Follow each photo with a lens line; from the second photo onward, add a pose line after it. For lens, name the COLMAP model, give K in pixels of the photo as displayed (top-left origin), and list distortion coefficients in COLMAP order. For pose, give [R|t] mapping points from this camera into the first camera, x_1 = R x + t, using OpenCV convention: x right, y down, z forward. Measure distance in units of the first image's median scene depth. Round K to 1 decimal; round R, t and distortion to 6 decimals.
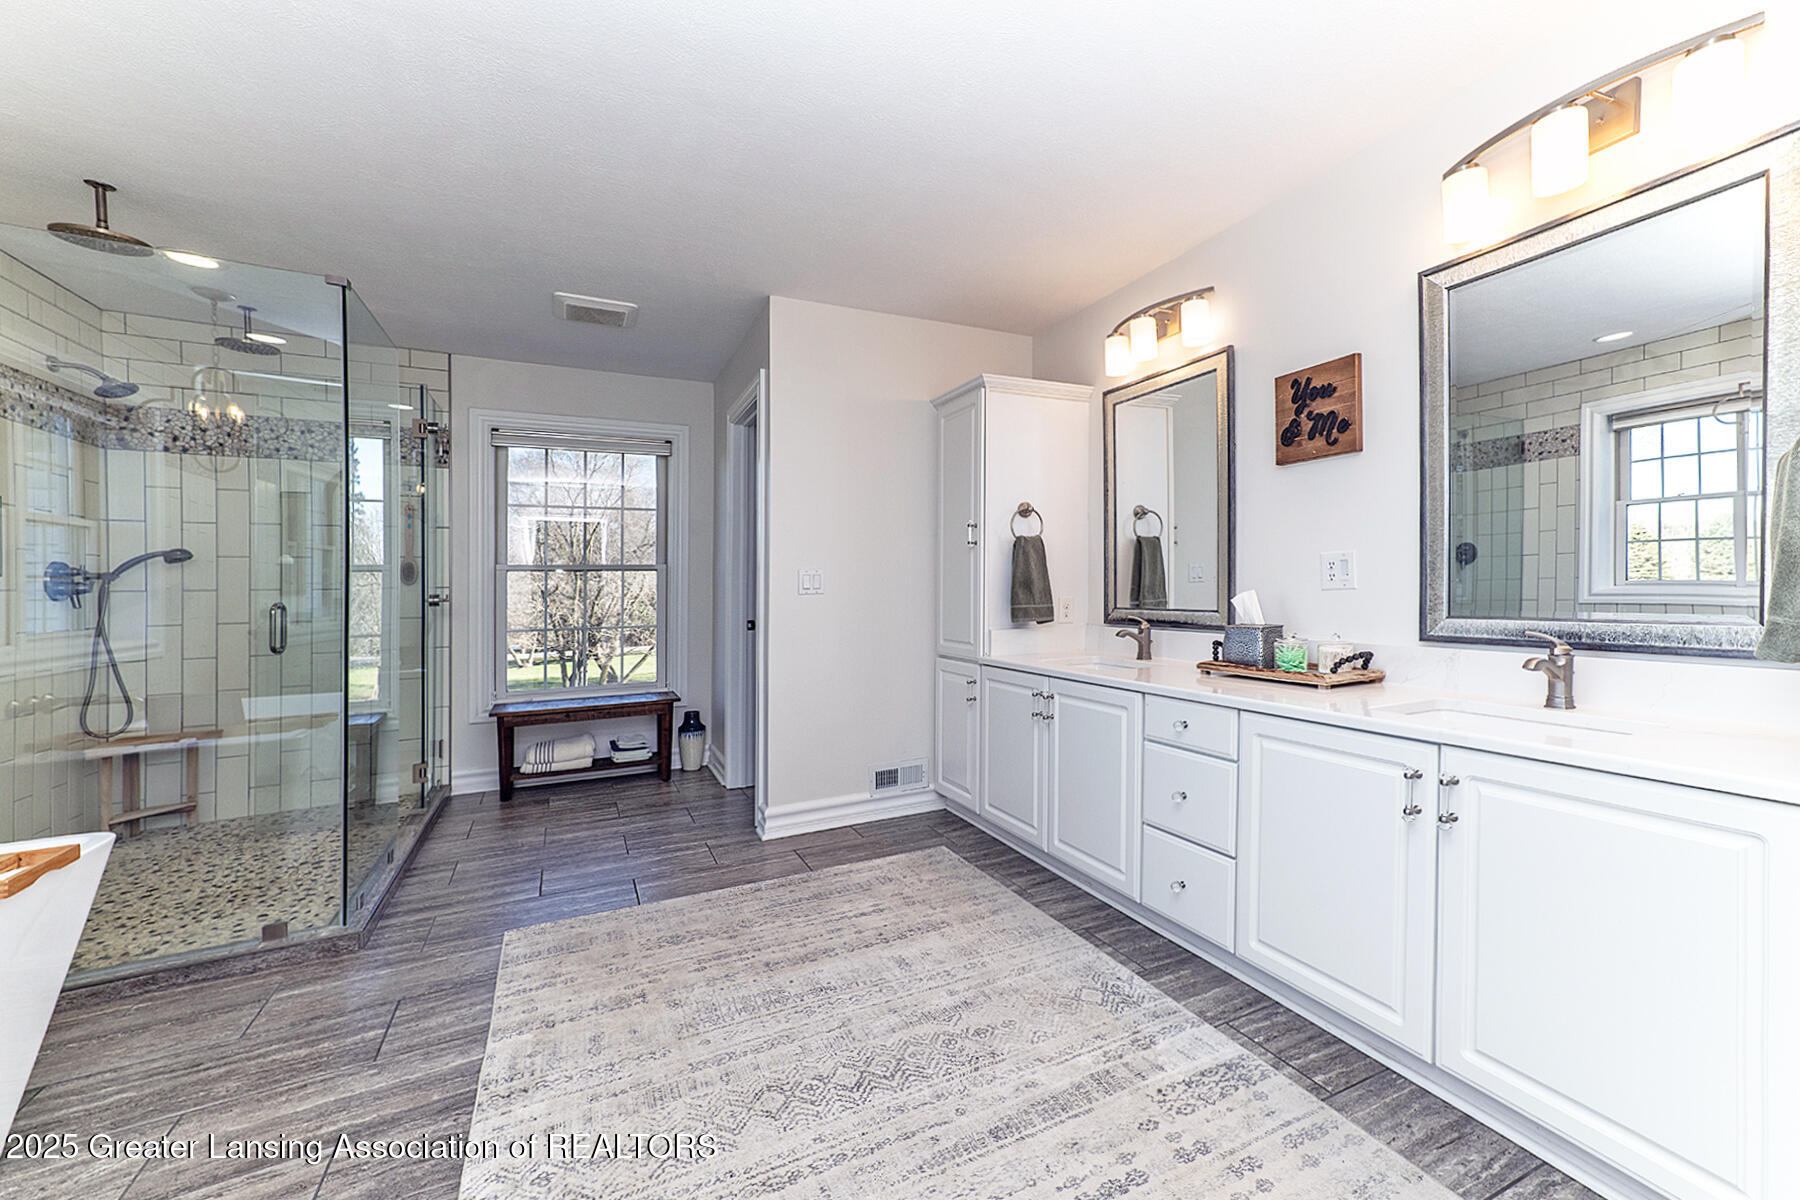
lens RADIAL K [[720.2, 0, 900.0], [0, 720.2, 600.0], [0, 0, 1]] dist [0.001857, 0.000554]
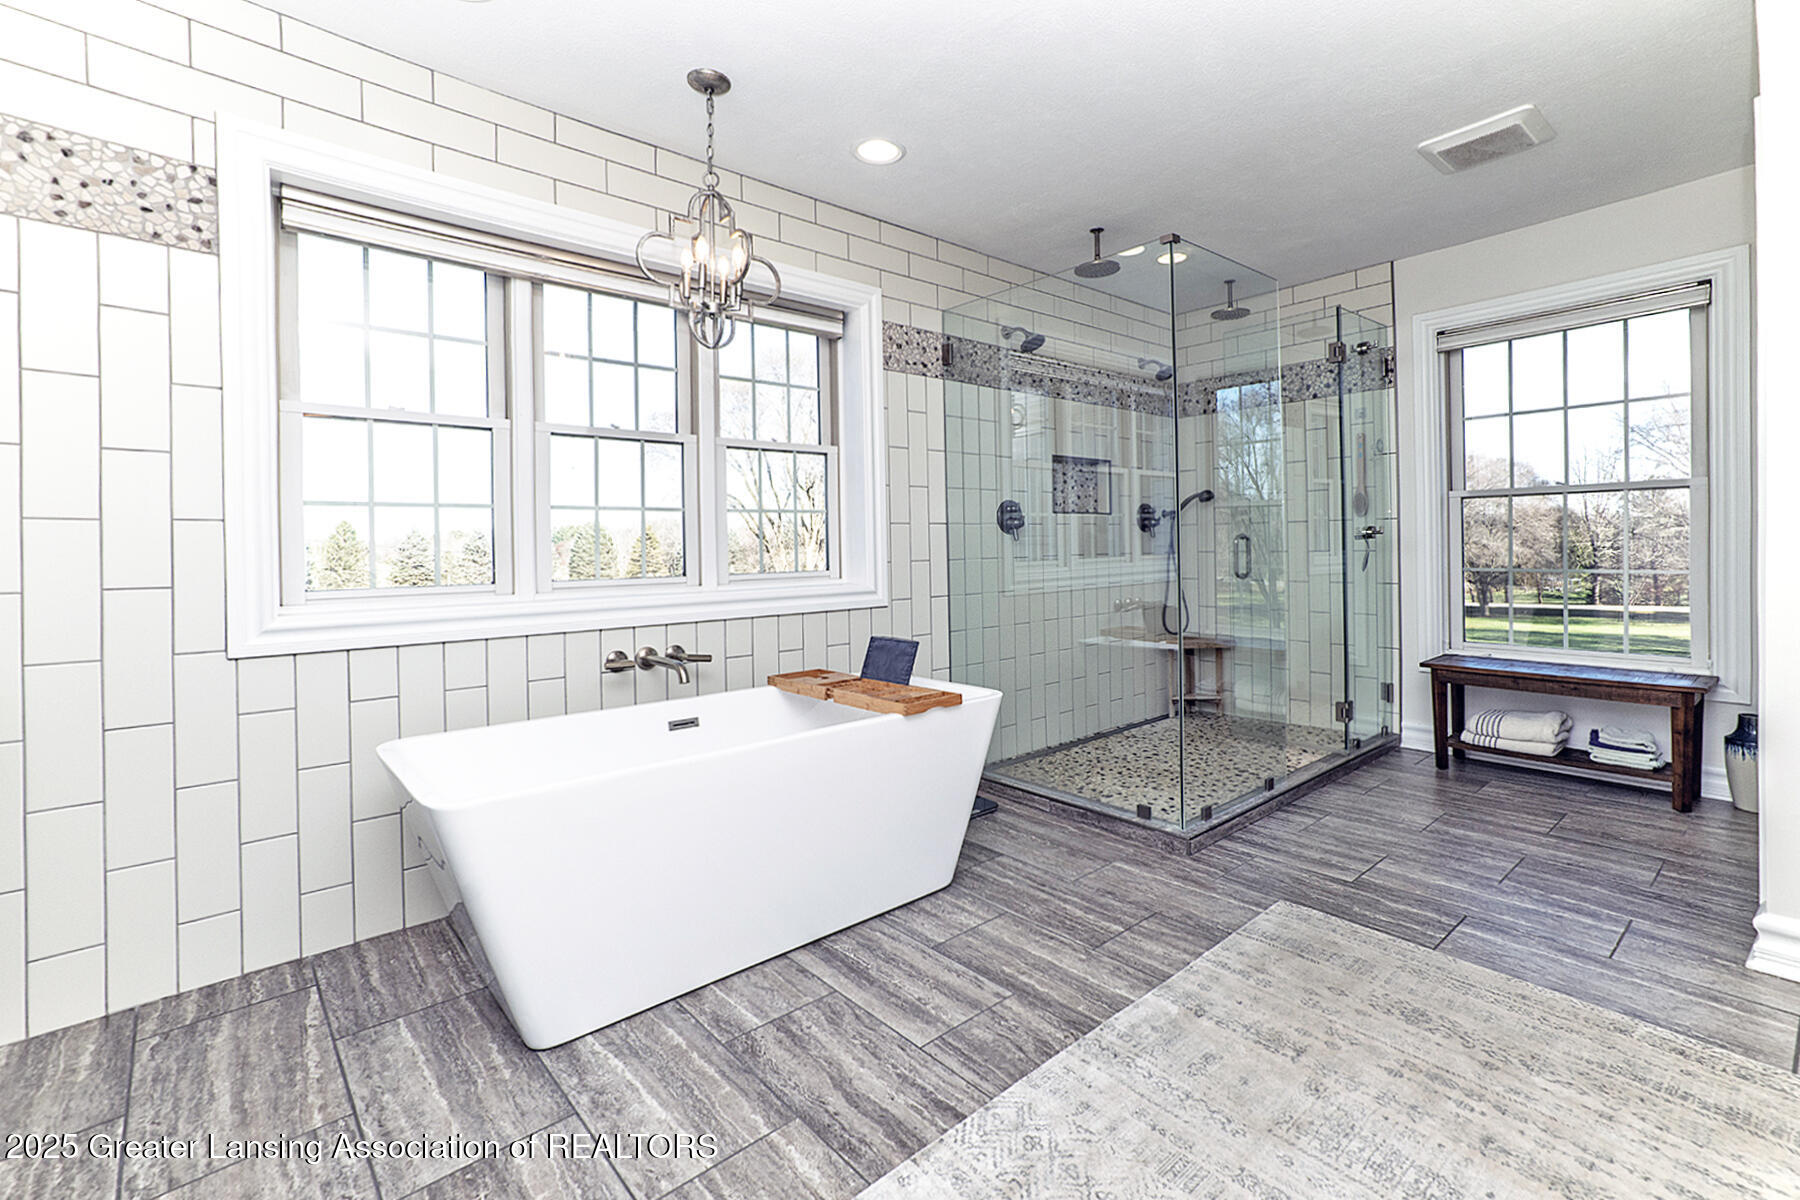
lens RADIAL K [[769.0, 0, 974.4], [0, 769.0, 545.9], [0, 0, 1]] dist [0.001447, 0.000627]
pose [[0.323509, 0.013531, -0.946128, 0.206140], [-0.001067, 0.999902, 0.013935, 0.006835], [0.946224, -0.003499, 0.323492, 0.301615]]
